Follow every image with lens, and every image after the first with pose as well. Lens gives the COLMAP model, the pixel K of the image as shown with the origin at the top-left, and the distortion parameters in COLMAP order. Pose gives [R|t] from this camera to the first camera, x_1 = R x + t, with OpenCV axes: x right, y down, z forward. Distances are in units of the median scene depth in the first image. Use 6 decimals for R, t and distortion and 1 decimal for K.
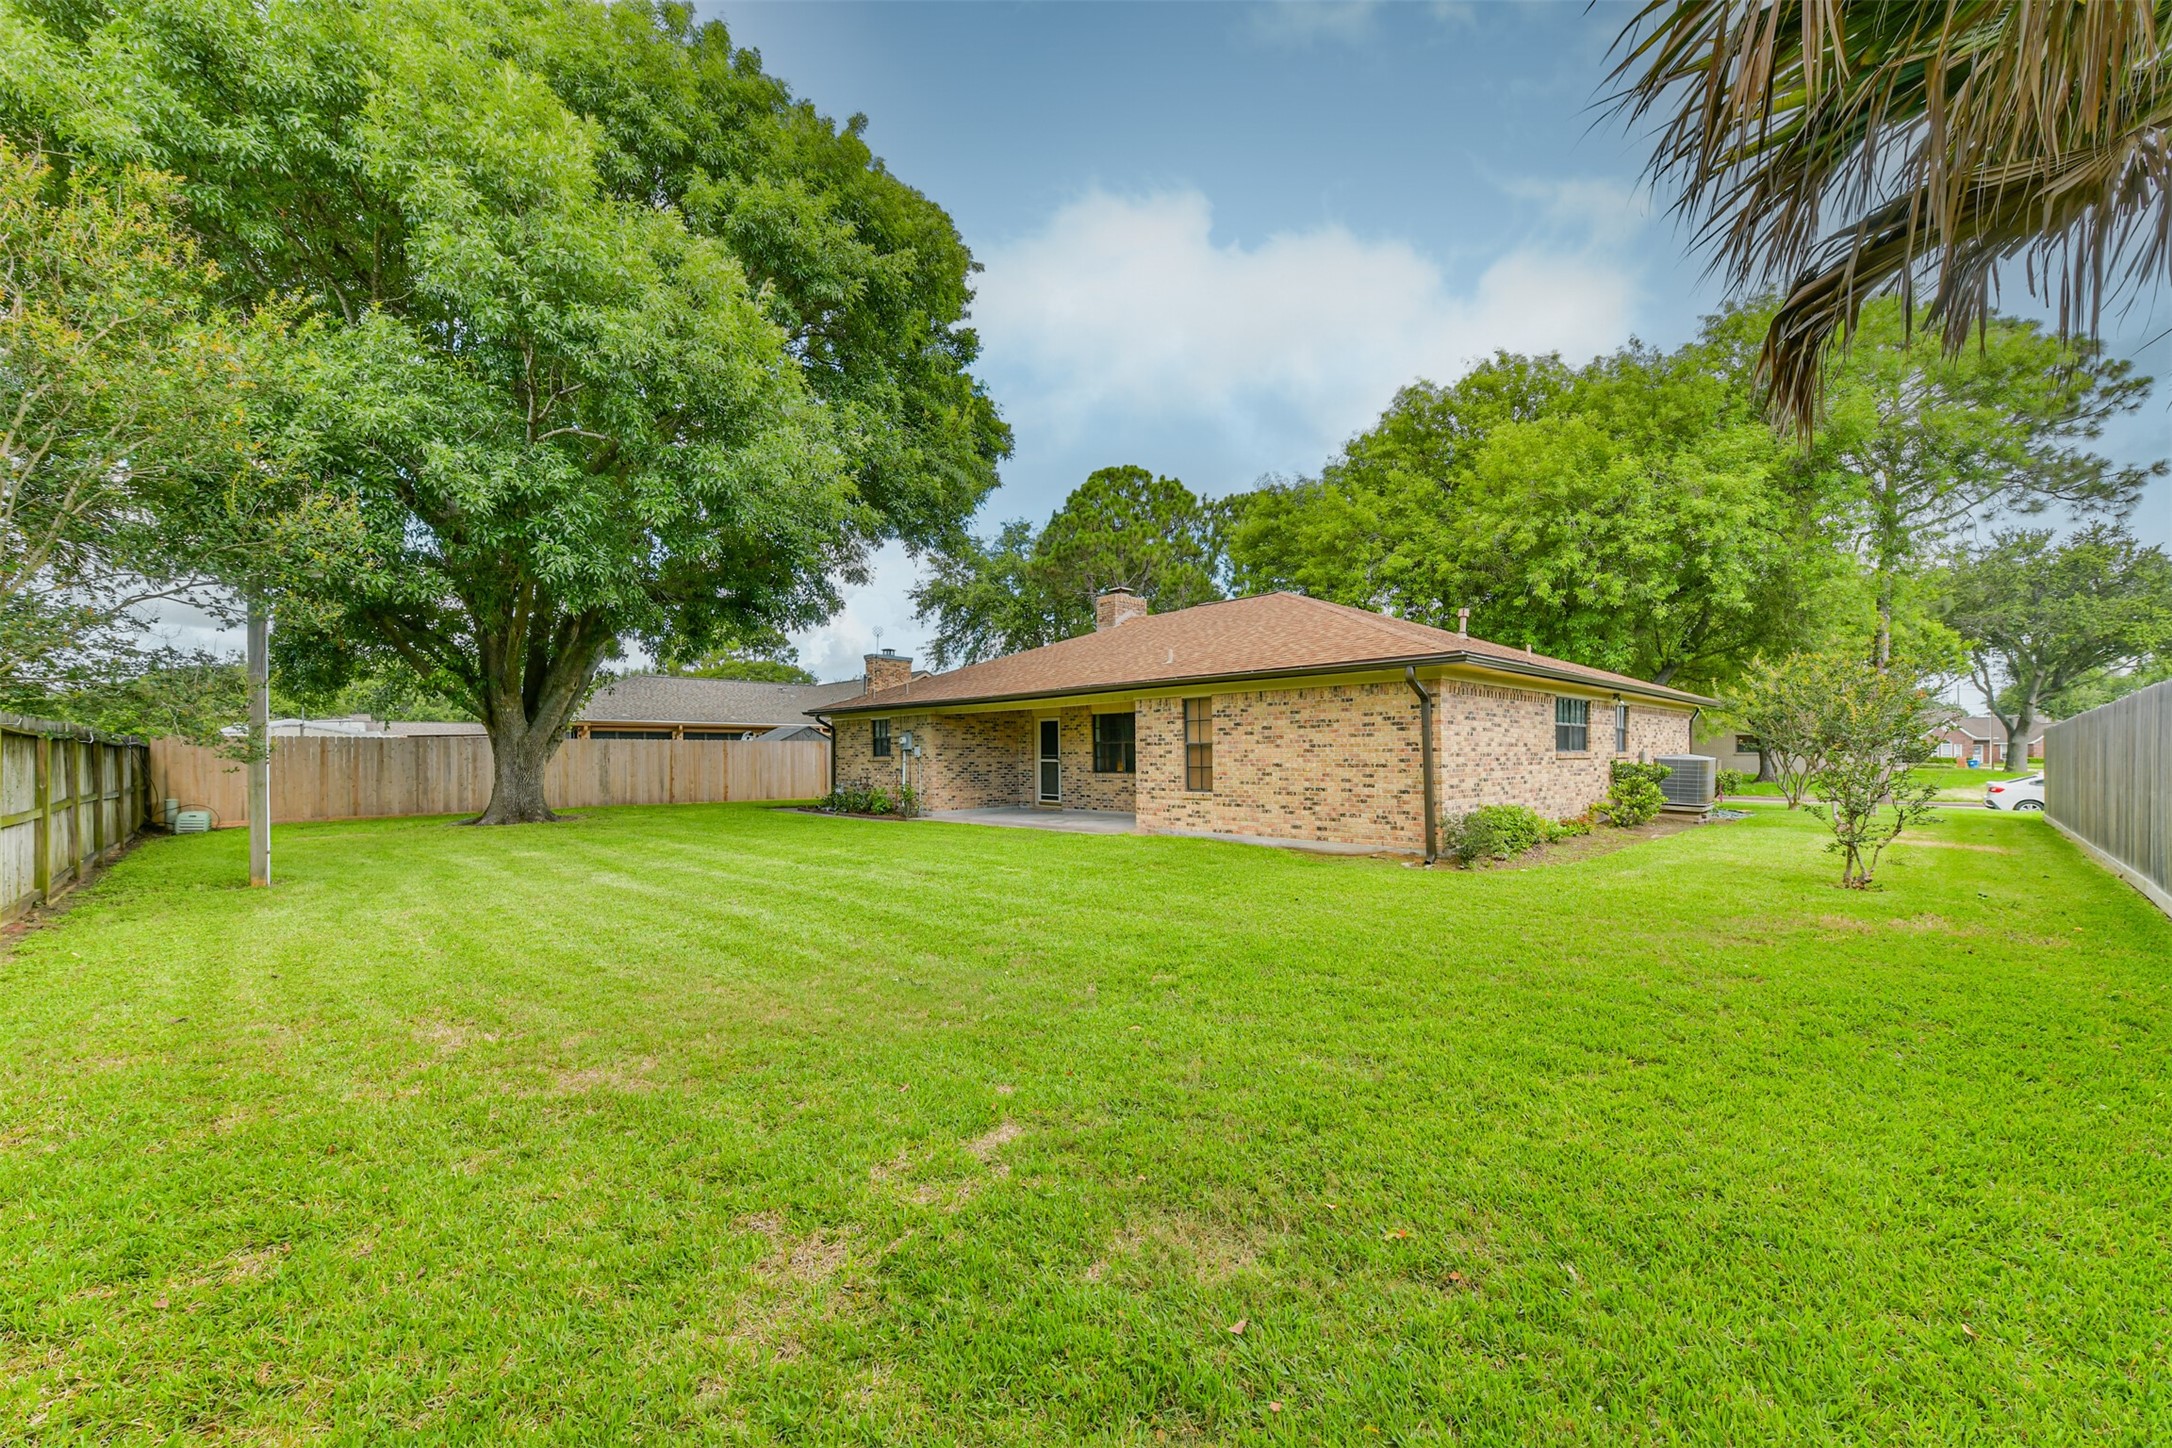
lens RADIAL K [[863.8, 0, 1093.4], [0, 863.8, 737.6], [0, 0, 1]] dist [0.003857, 0.000079]
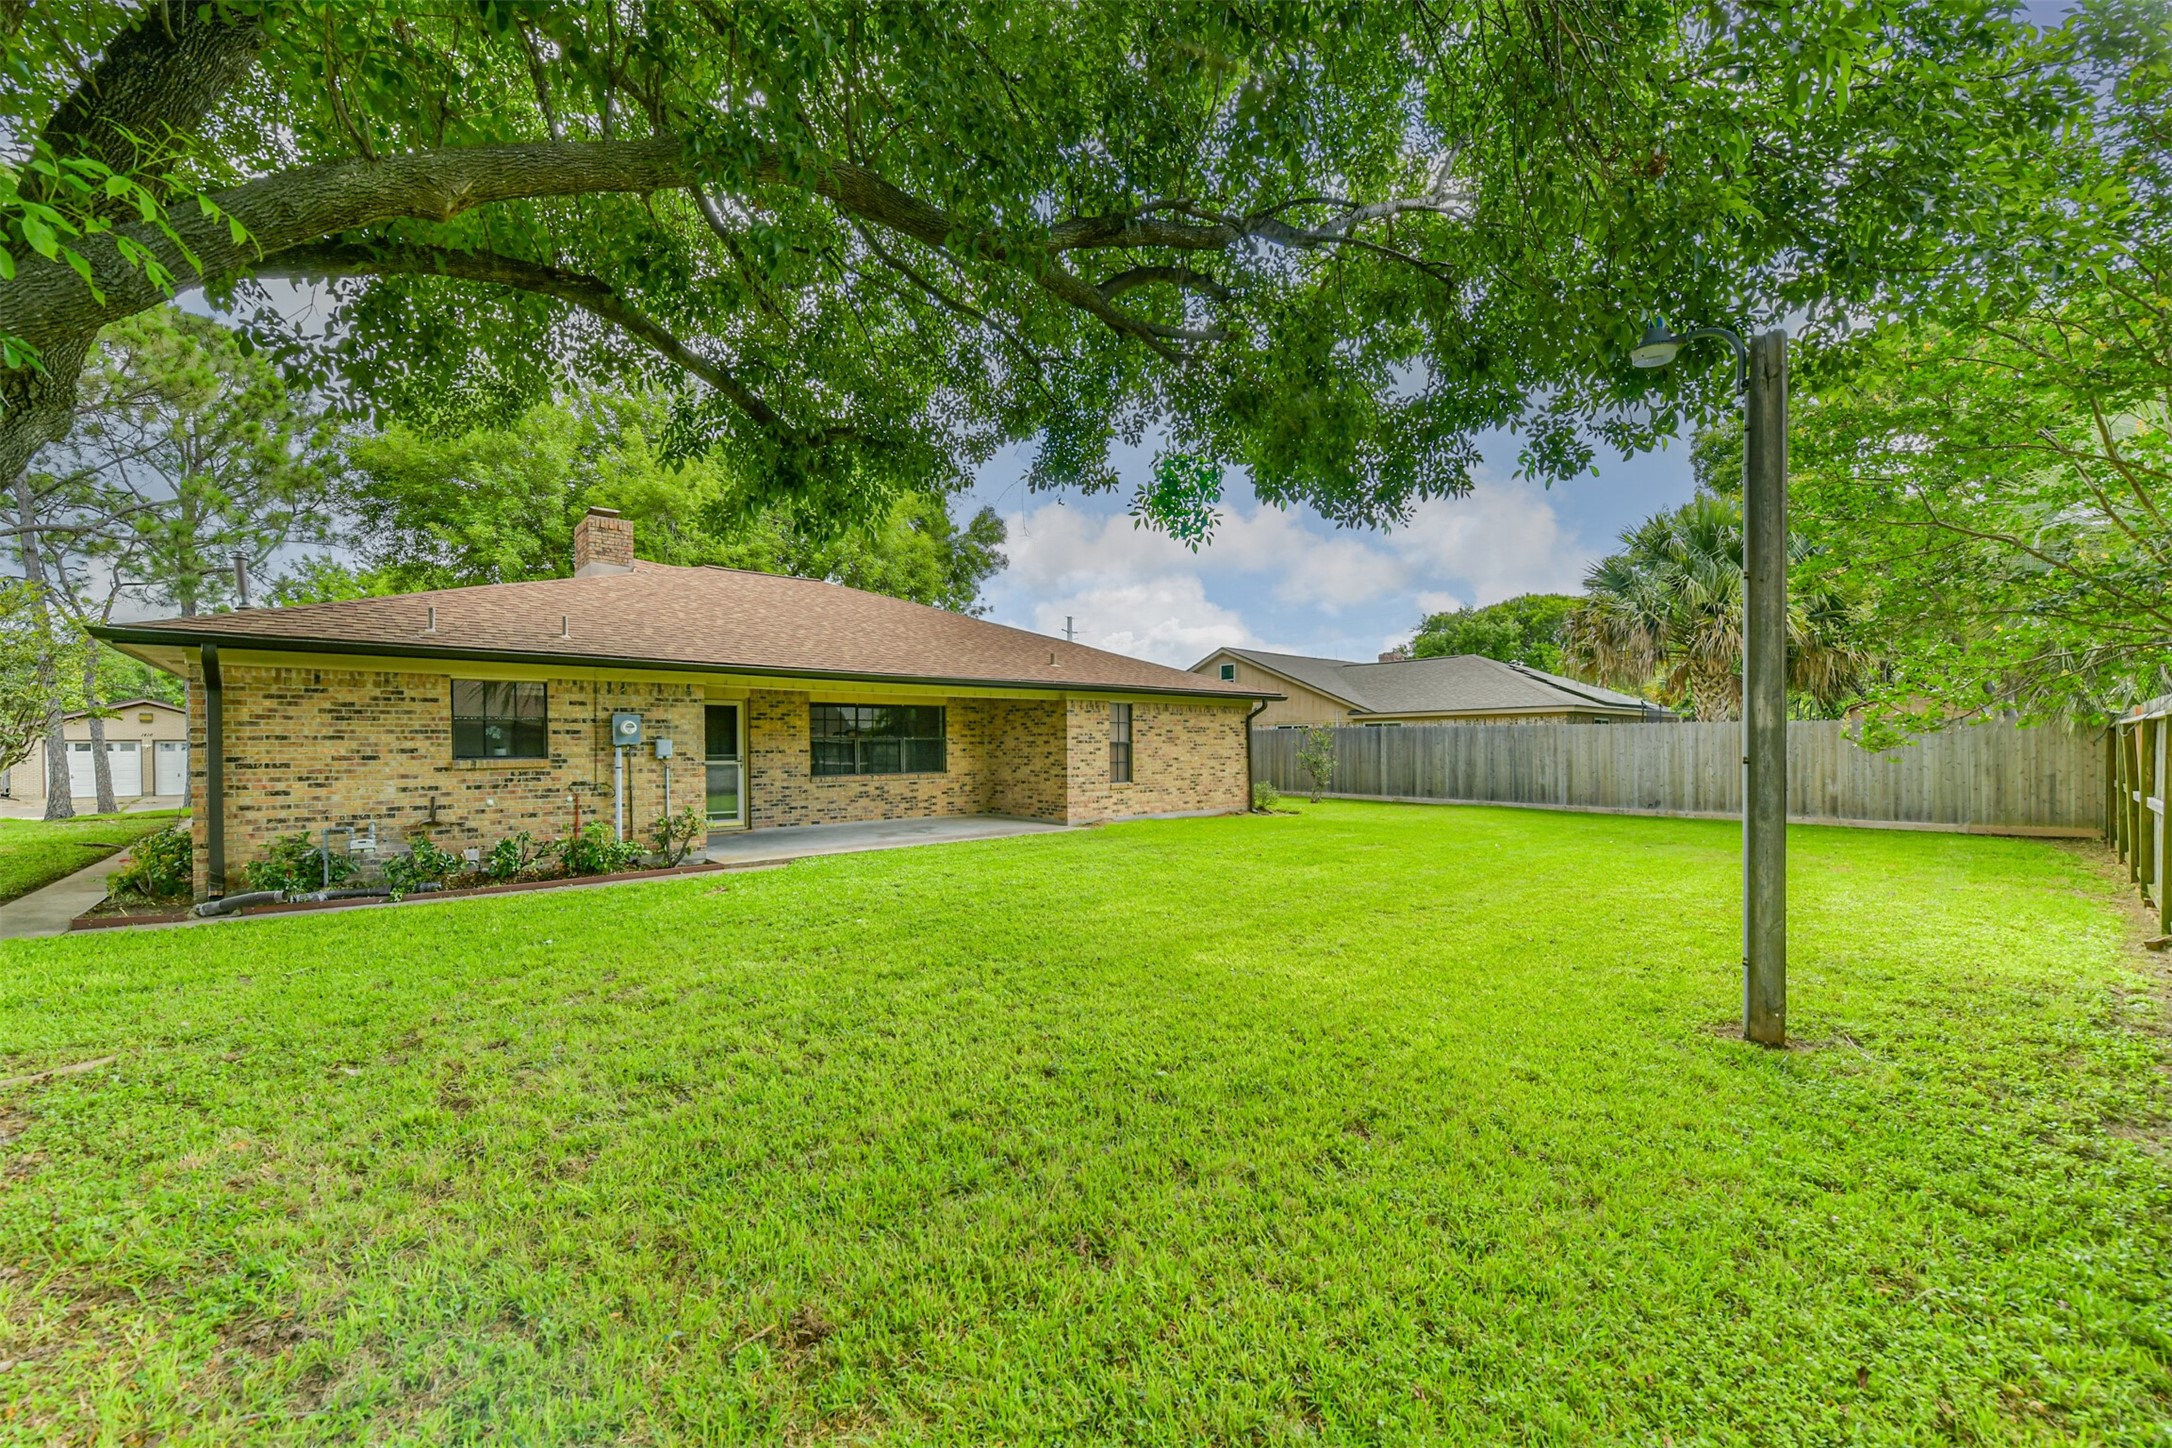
lens RADIAL K [[863.8, 0, 1093.4], [0, 863.8, 737.6], [0, 0, 1]] dist [0.003857, 0.000079]
pose [[0.066759, 0.014904, 0.997658, -1.011932], [-0.013322, 0.999813, -0.014045, 0.016494], [-0.997680, -0.012353, 0.066945, 0.899841]]
